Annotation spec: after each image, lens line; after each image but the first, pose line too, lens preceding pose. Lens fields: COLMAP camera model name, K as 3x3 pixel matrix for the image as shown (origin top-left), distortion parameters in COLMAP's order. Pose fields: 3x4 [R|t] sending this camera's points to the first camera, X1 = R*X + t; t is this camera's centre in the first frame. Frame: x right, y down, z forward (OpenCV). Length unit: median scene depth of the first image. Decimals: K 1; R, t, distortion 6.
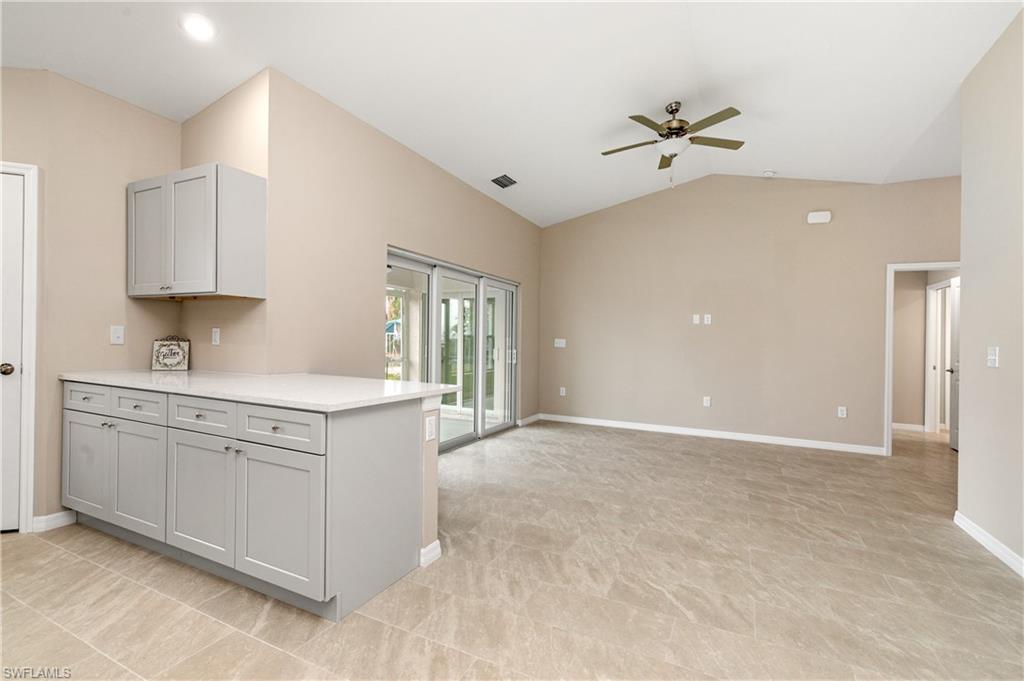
lens RADIAL K [[444.3, 0, 525.5], [0, 444.3, 334.7], [0, 0, 1]] dist [0.011635, -0.002614]
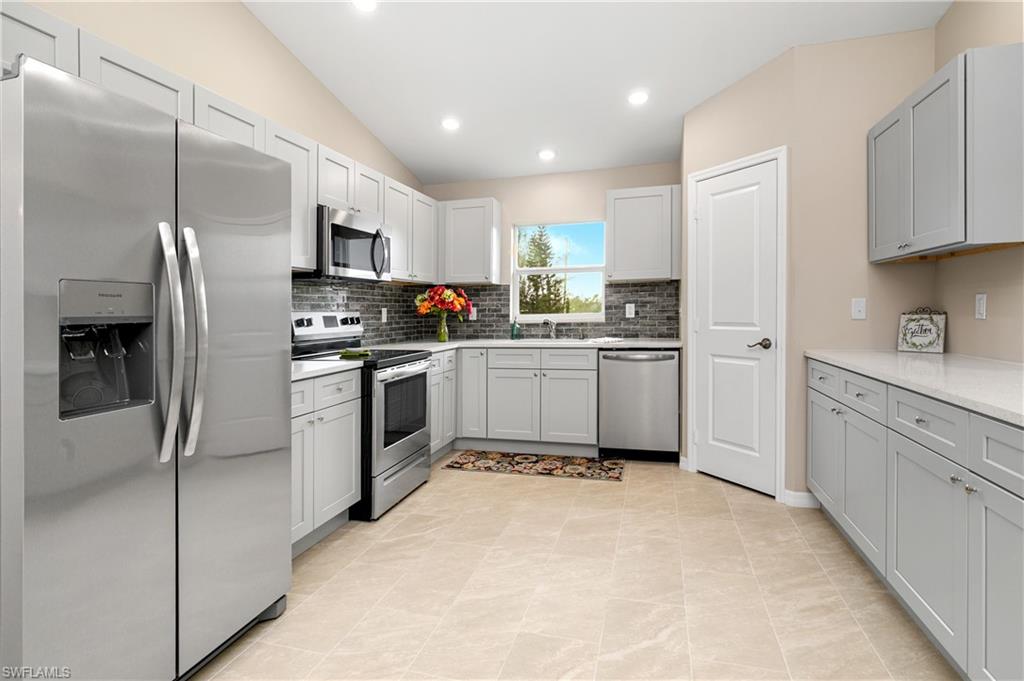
lens RADIAL K [[520.6, 0, 508.3], [0, 520.6, 326.8], [0, 0, 1]] dist [0.007959, -0.000244]
pose [[0.154308, 0.000982, -0.988022, -0.013751], [0.038754, 0.999224, 0.007046, 0.002387], [0.987262, -0.039377, 0.154150, 0.180384]]
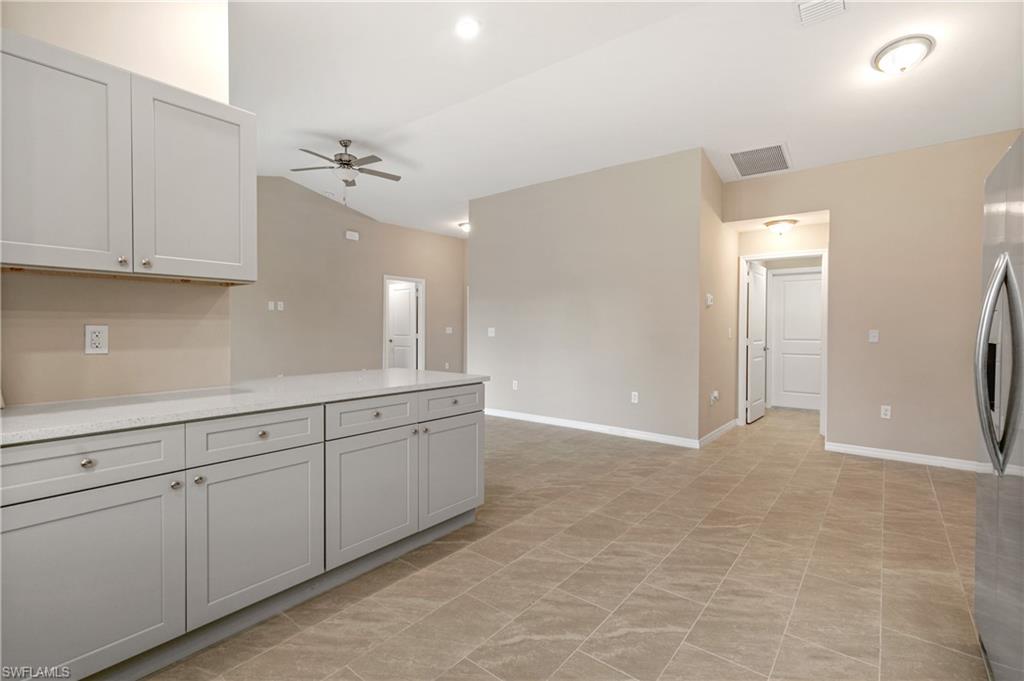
lens RADIAL K [[470.7, 0, 494.7], [0, 470.7, 346.3], [0, 0, 1]] dist [0.004244, -0.000288]
pose [[0.257342, -0.064923, 0.964137, -1.186951], [-0.012495, 0.997433, 0.070501, -0.047536], [-0.966240, -0.030190, 0.255870, 0.324982]]
